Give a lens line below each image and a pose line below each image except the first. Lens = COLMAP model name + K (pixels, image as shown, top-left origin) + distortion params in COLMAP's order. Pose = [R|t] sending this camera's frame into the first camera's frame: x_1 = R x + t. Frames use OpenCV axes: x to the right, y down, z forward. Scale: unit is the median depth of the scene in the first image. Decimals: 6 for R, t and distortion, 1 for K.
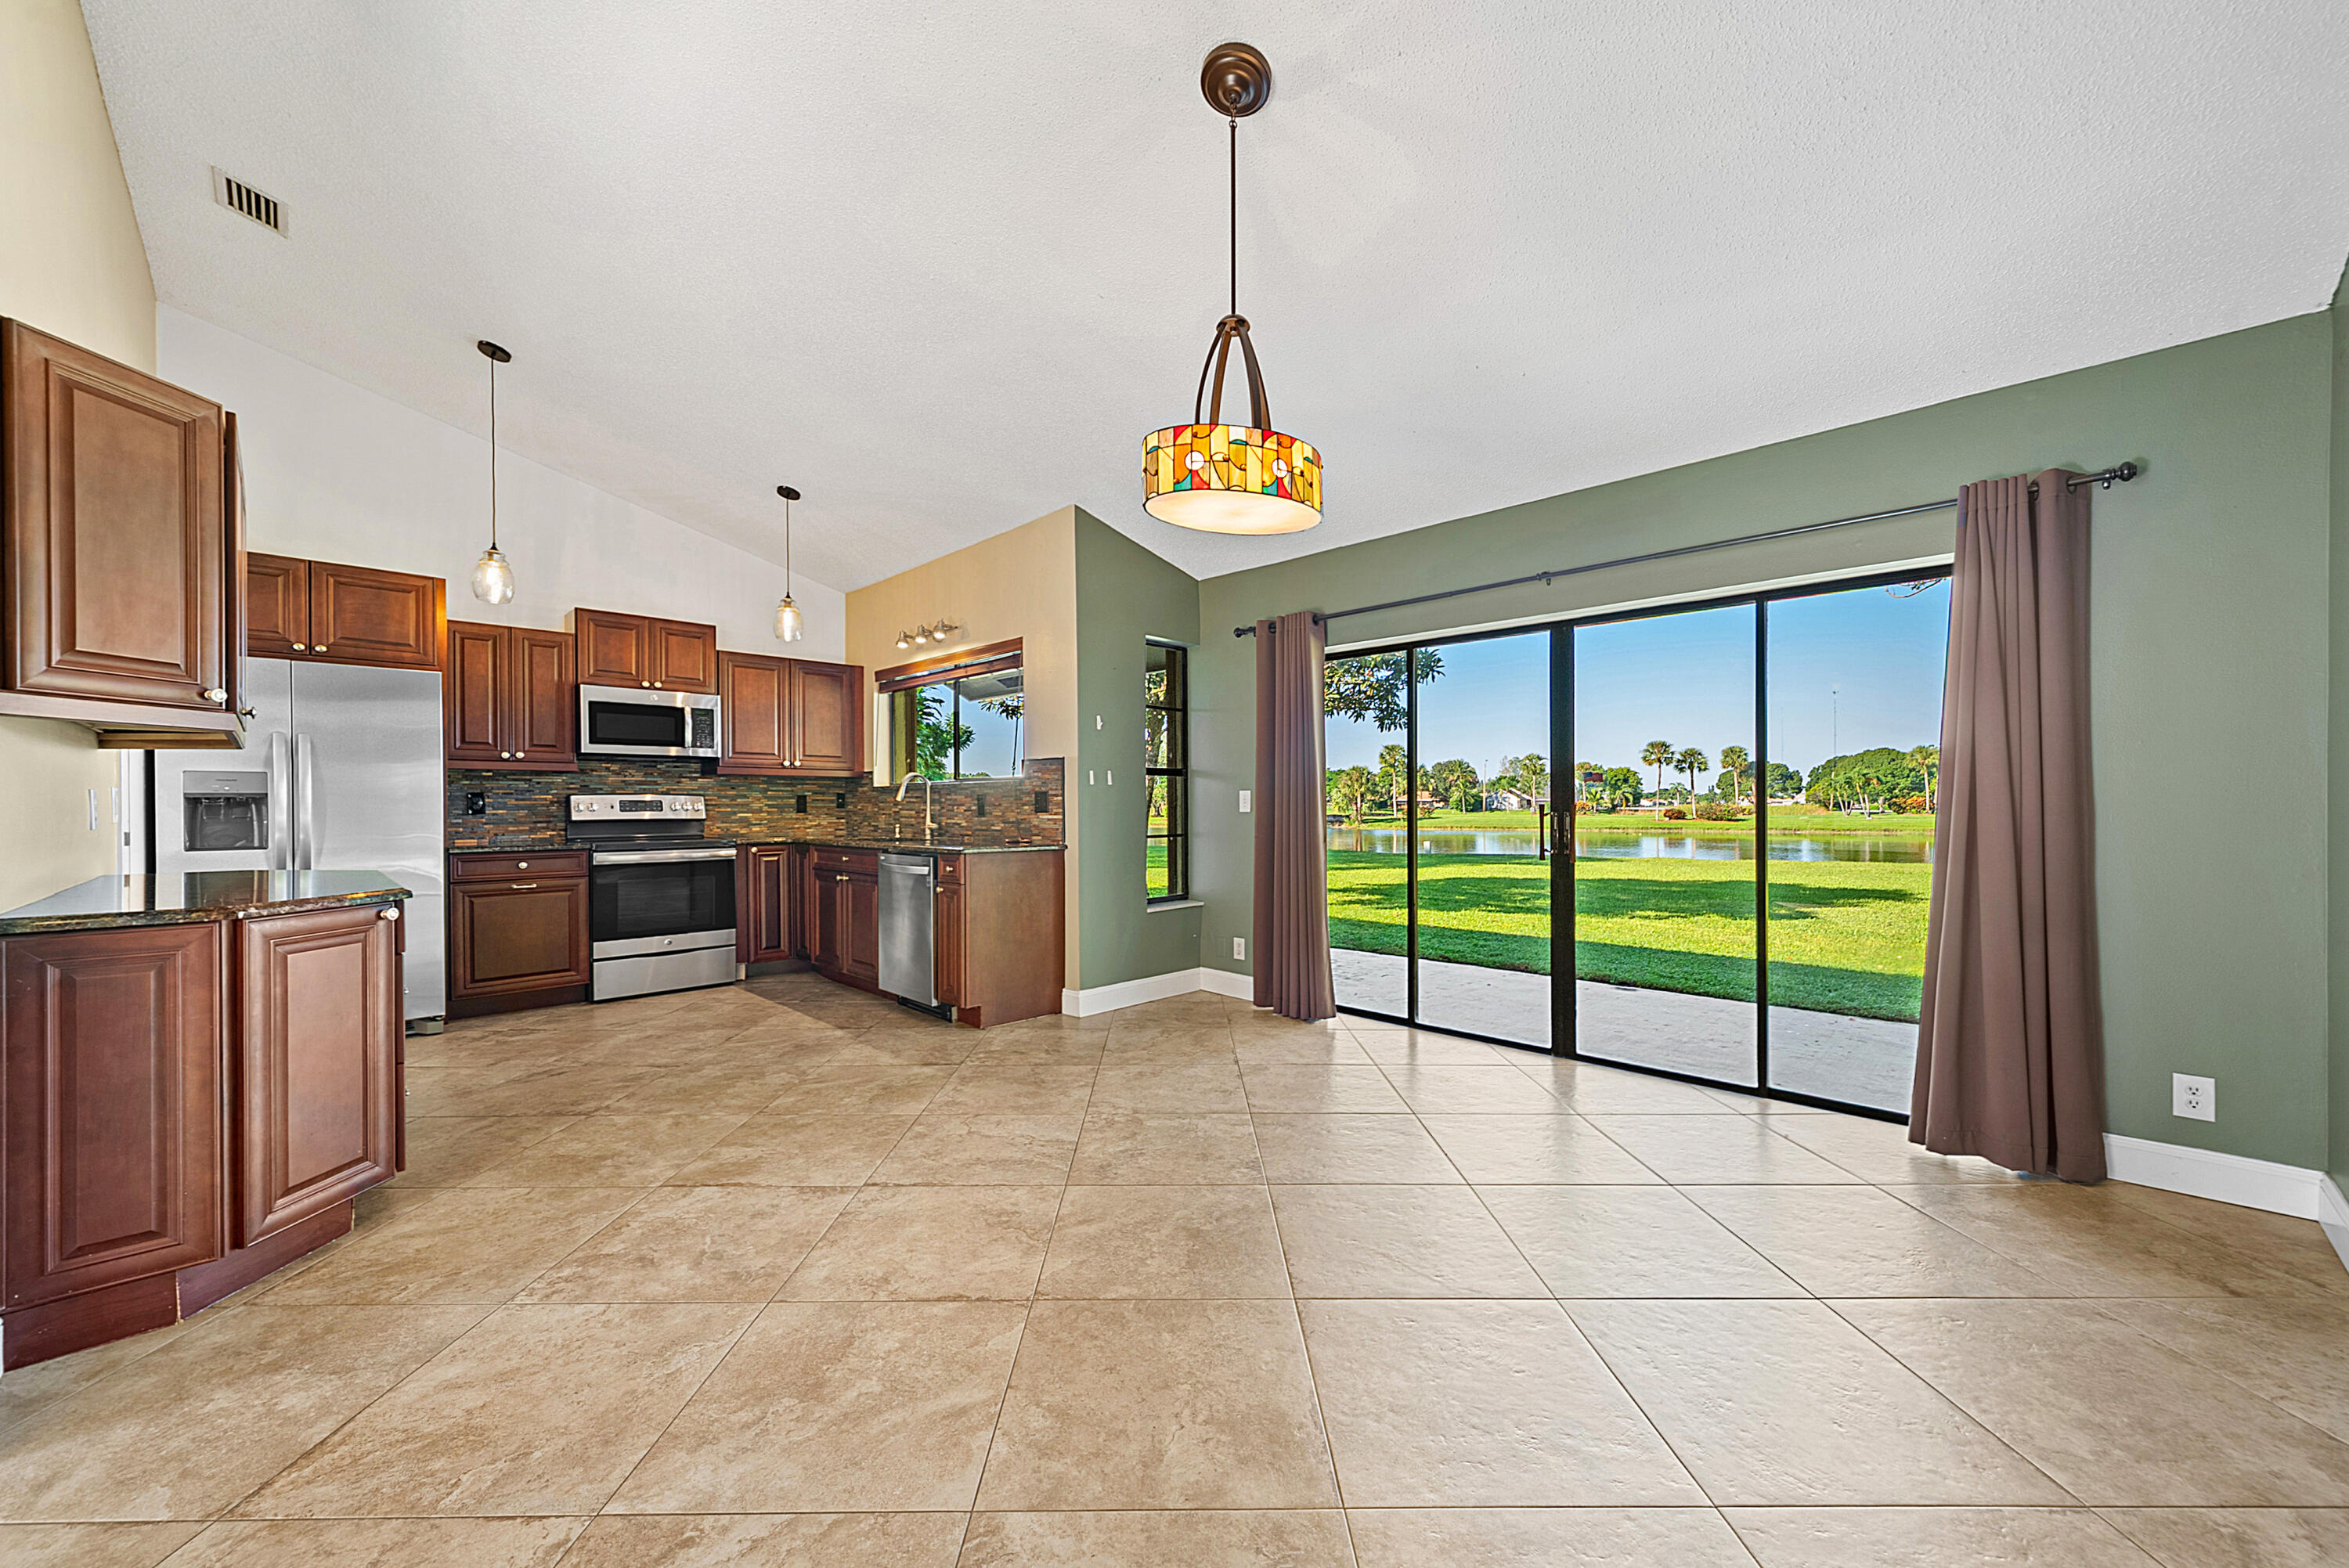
lens RADIAL K [[904.5, 0, 1187.6], [0, 904.5, 797.9], [0, 0, 1]] dist [0.007059, 0.000433]
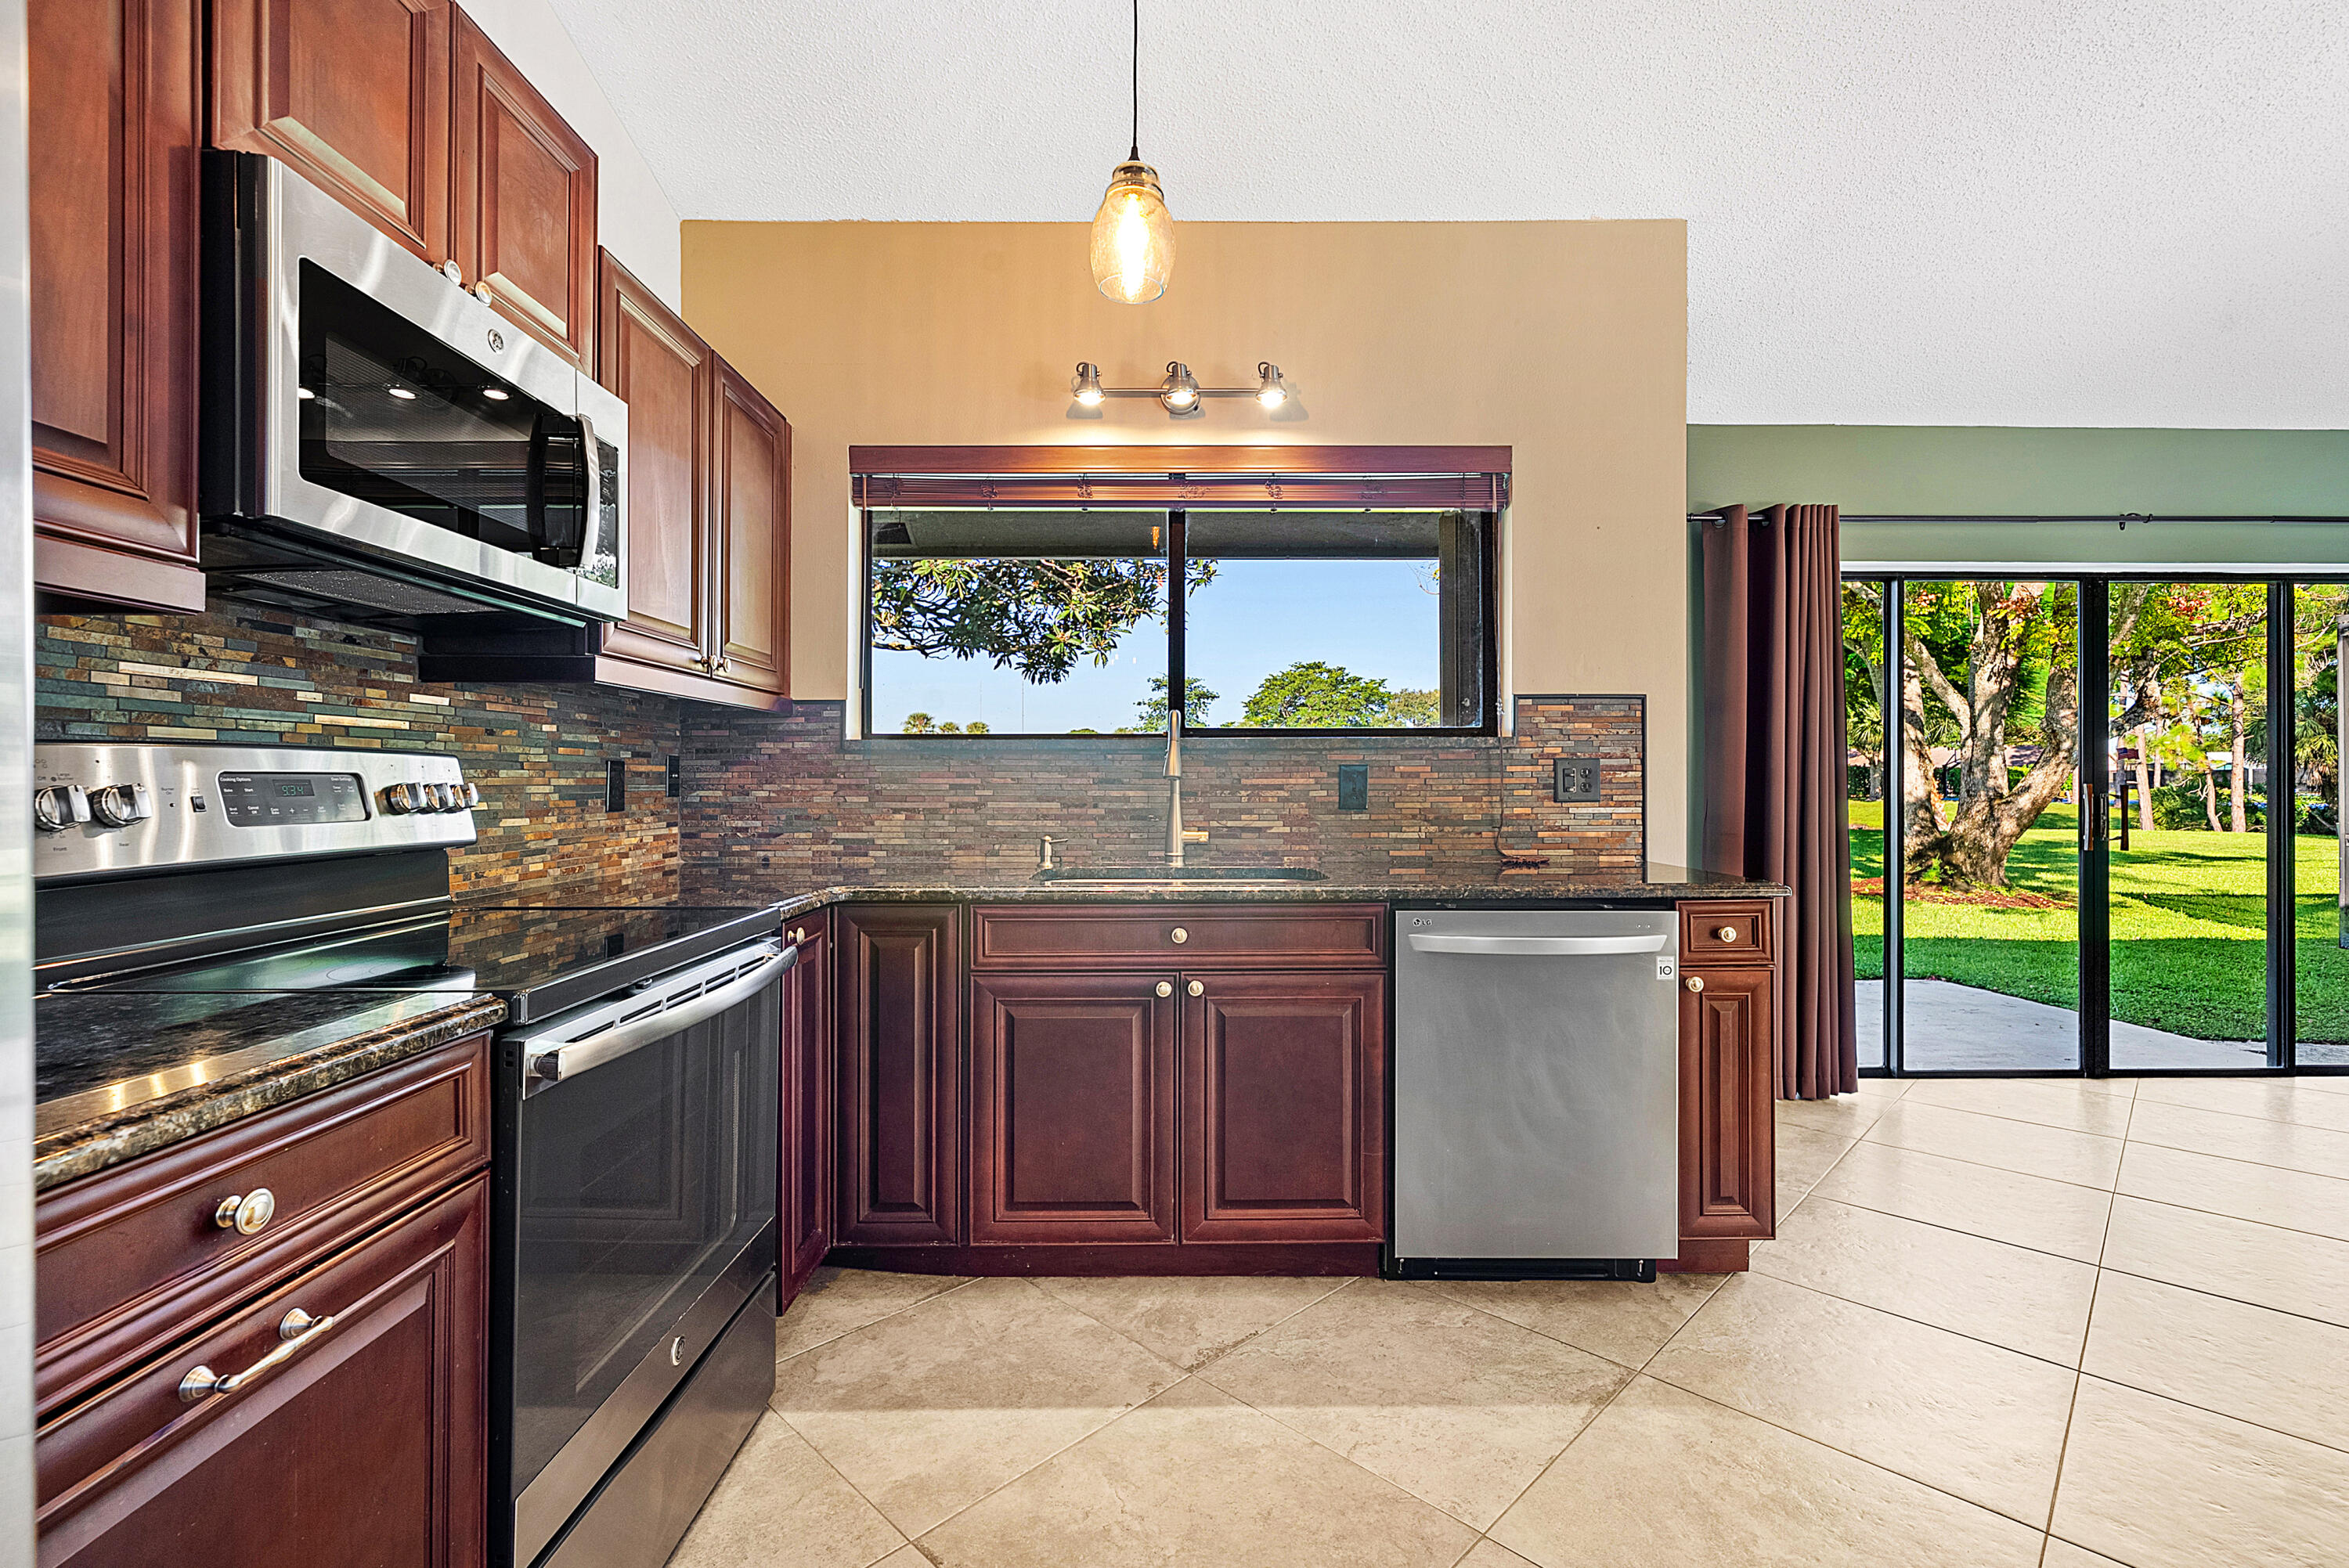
lens RADIAL K [[1037.4, 0, 1212.1], [0, 1037.4, 768.9], [0, 0, 1]] dist [0.008885, -0.001679]
pose [[0.696611, 0.007755, 0.717407, -0.683905], [-0.004629, 0.999969, -0.006315, 0.002655], [-0.717434, 0.001079, 0.696626, 0.705549]]
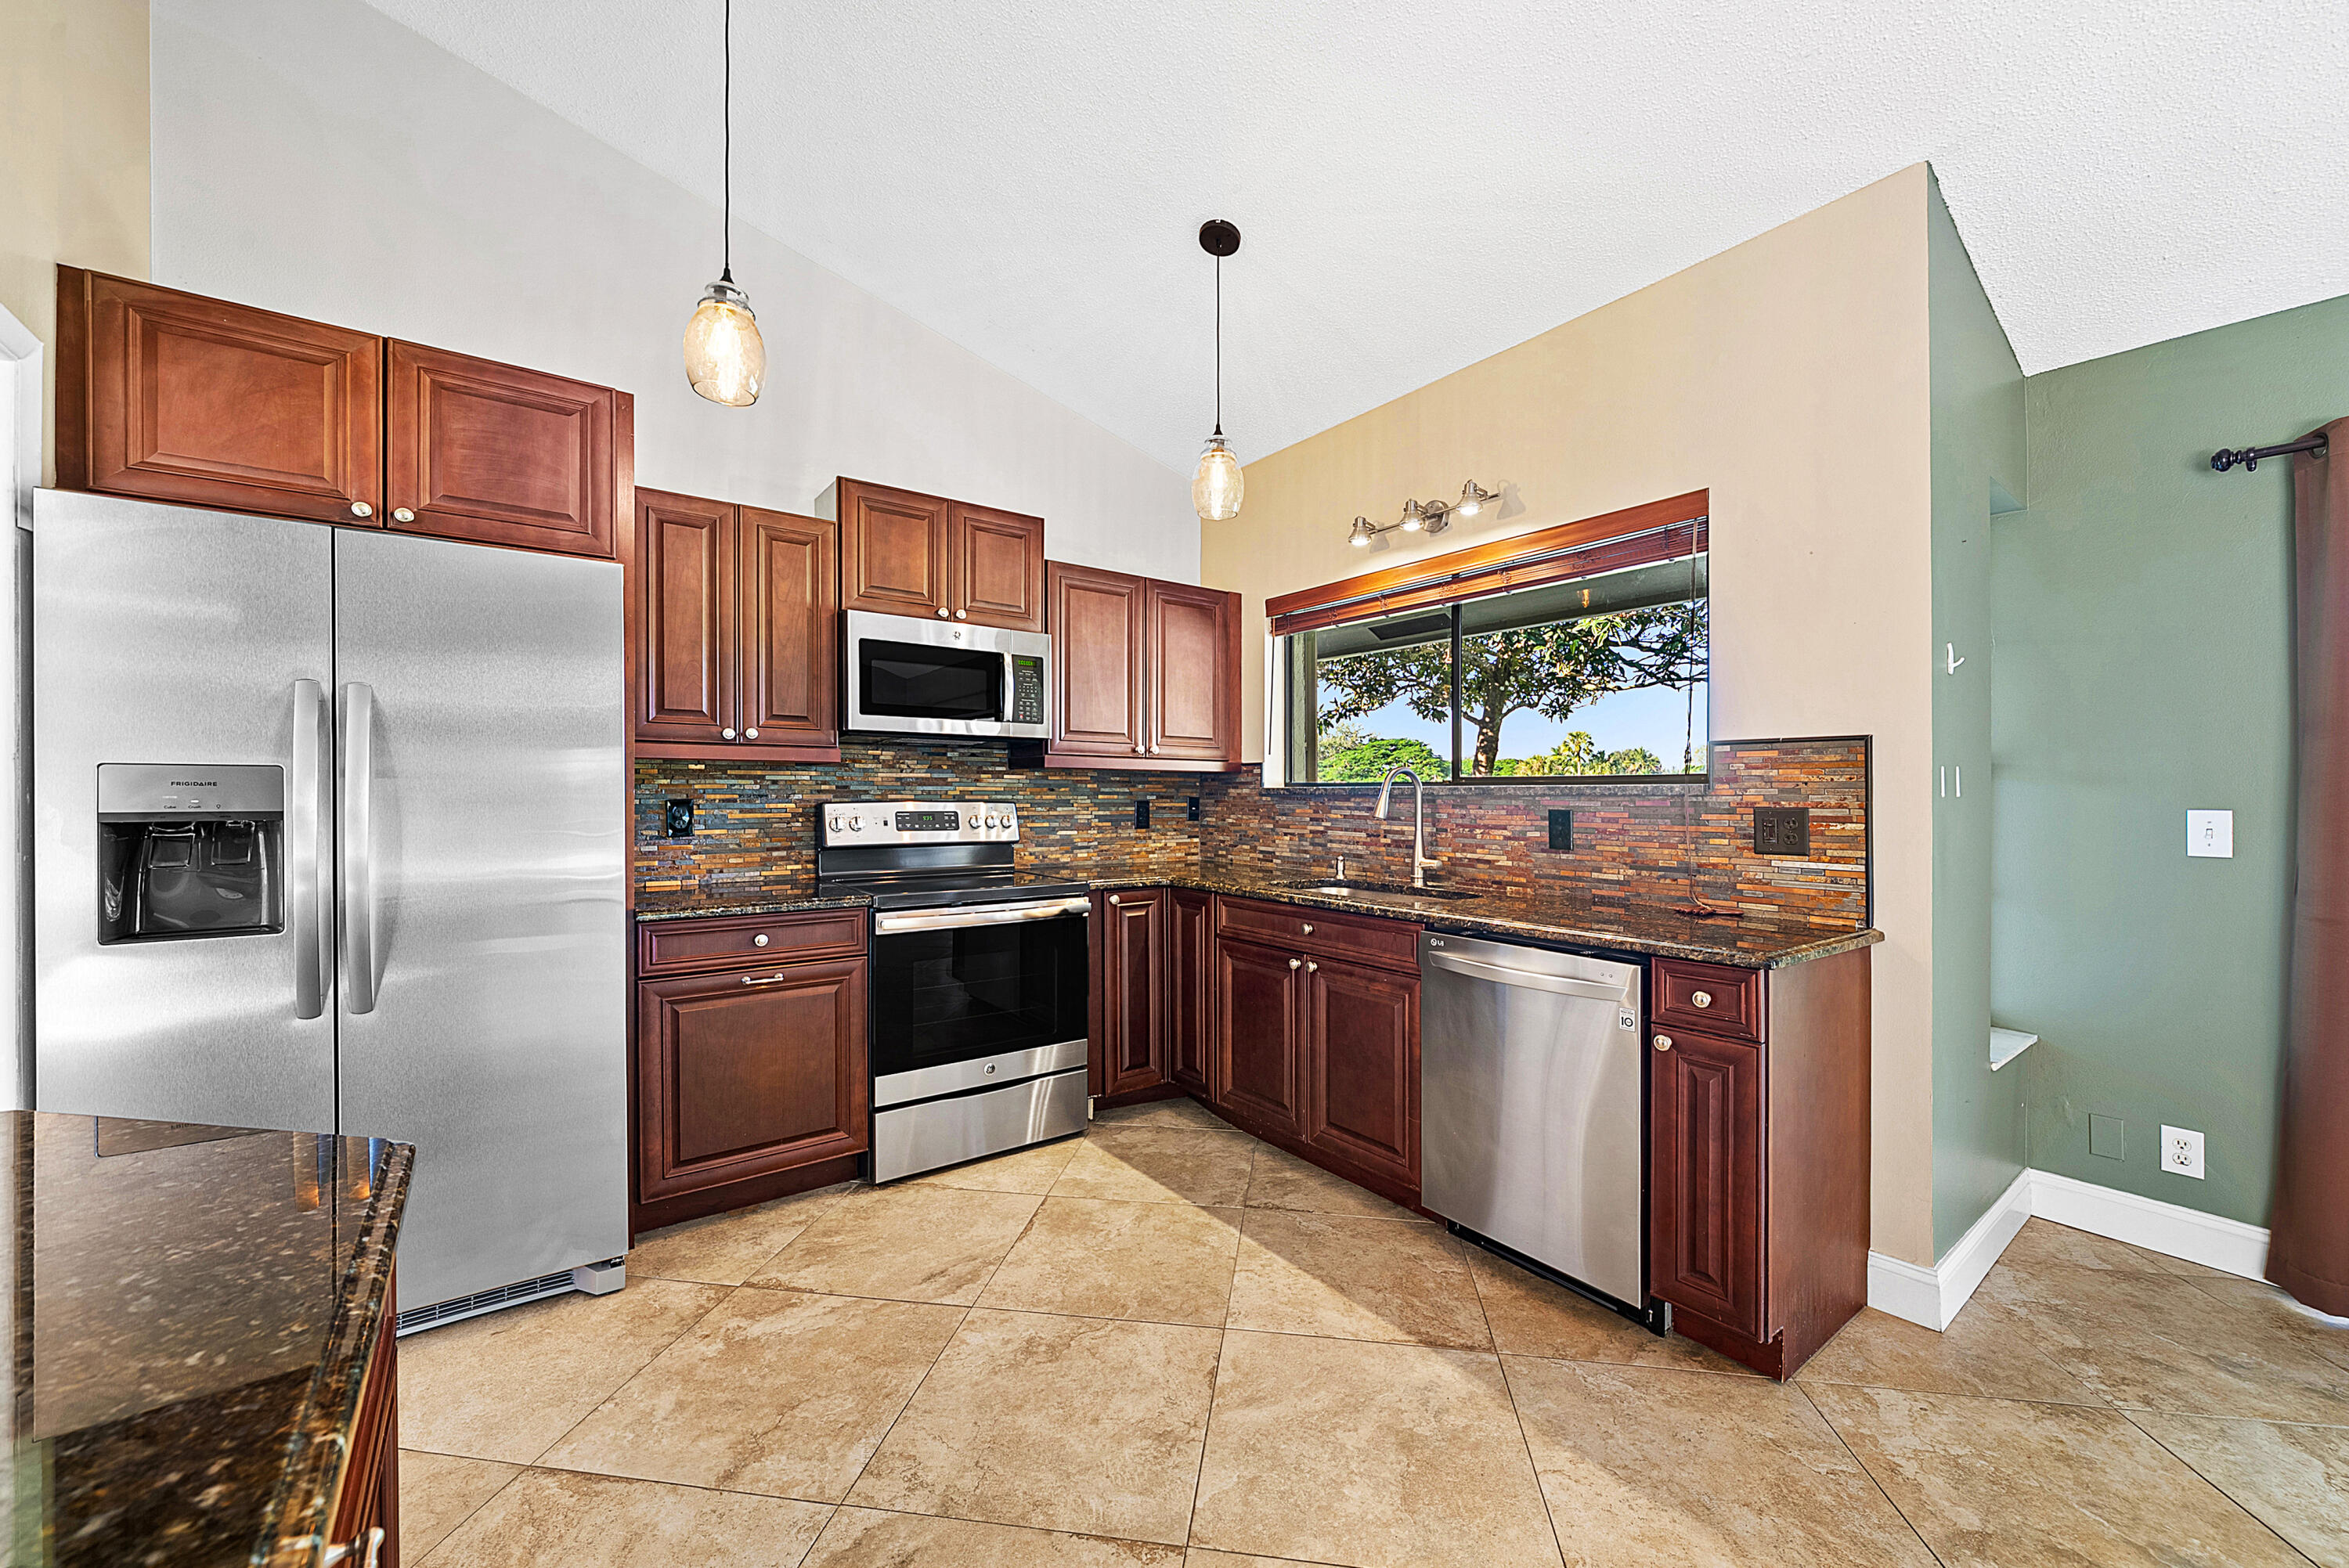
lens RADIAL K [[904.5, 0, 1184.9], [0, 904.5, 790.7], [0, 0, 1]] dist [0.007059, 0.000433]
pose [[0.990532, 0.007063, -0.137100, -0.381757], [-0.006542, 0.999970, 0.004248, -0.015656], [0.137125, -0.003311, 0.990548, 0.468462]]
